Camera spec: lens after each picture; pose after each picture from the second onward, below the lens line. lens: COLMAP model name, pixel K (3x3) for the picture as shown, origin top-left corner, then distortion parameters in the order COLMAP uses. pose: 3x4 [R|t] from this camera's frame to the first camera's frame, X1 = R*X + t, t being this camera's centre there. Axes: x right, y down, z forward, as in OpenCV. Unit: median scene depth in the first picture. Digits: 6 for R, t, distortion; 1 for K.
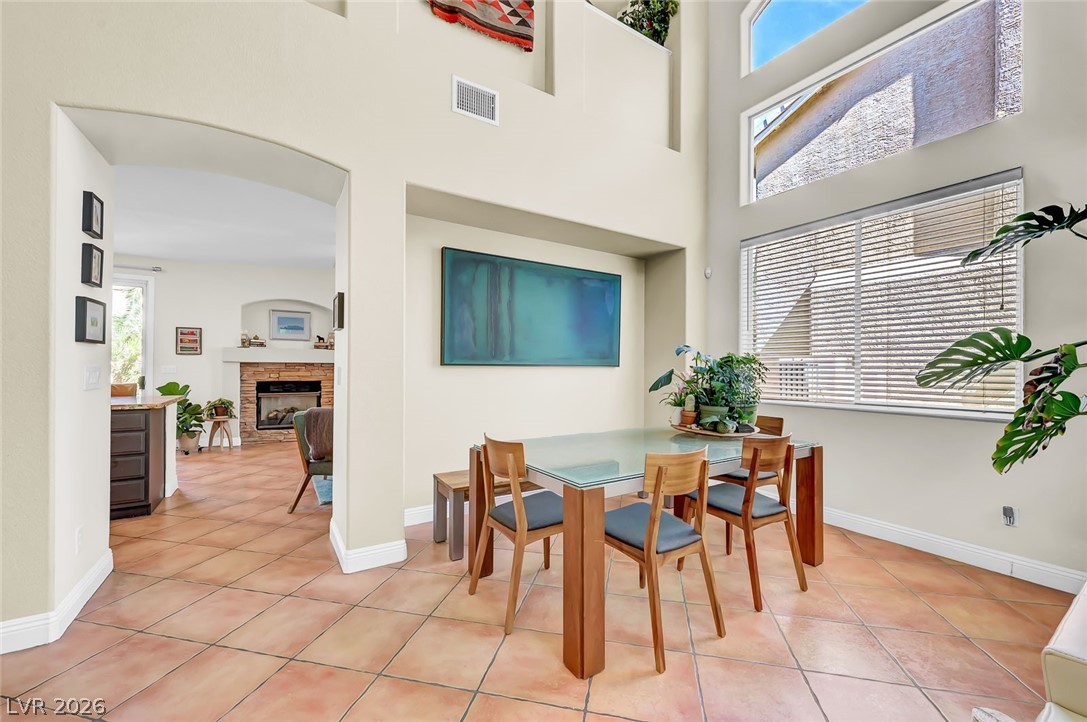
lens RADIAL K [[426.1, 0, 545.9], [0, 426.1, 365.5], [0, 0, 1]] dist [-0.003080, 0.000039]
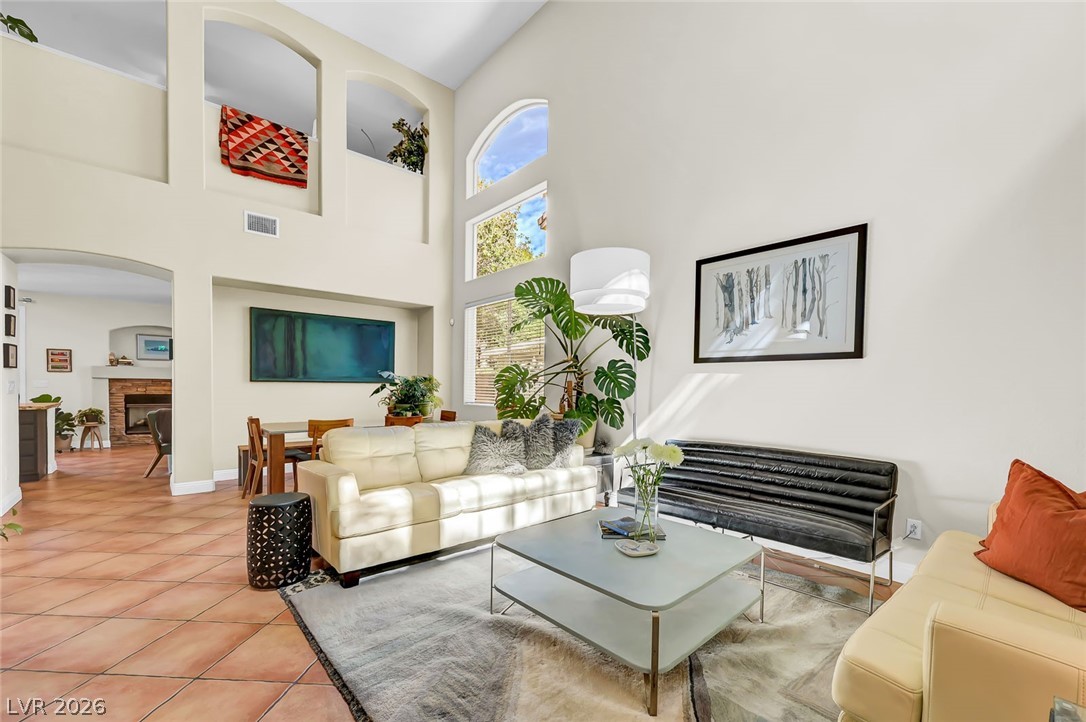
lens RADIAL K [[439.4, 0, 545.1], [0, 439.4, 394.5], [0, 0, 1]] dist [-0.000060, -0.000065]
pose [[0.988345, 0.000306, 0.152230, 0.516304], [-0.004147, 0.999681, 0.024914, 0.003040], [-0.152174, -0.025255, 0.988031, -0.689089]]
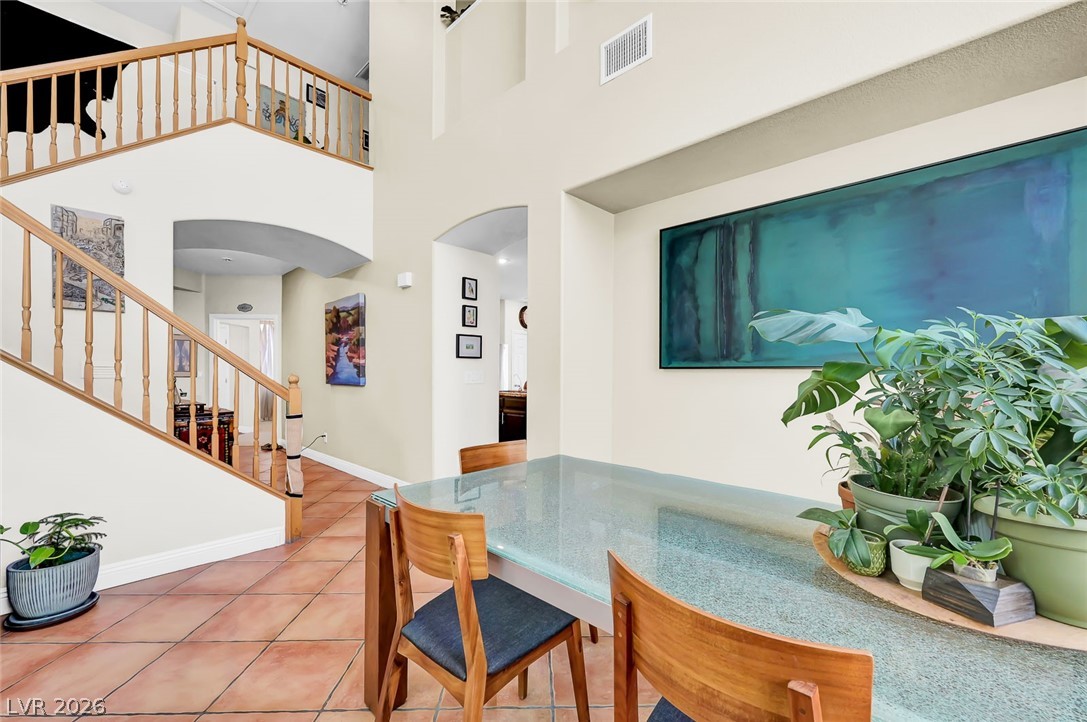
lens RADIAL K [[434.5, 0, 544.7], [0, 434.5, 370.0], [0, 0, 1]] dist [-0.000866, -0.000187]
pose [[0.250272, -0.005549, -0.968160, 0.466340], [0.004568, 0.999979, -0.004551, 0.003924], [0.968165, -0.003284, 0.250292, 0.481747]]
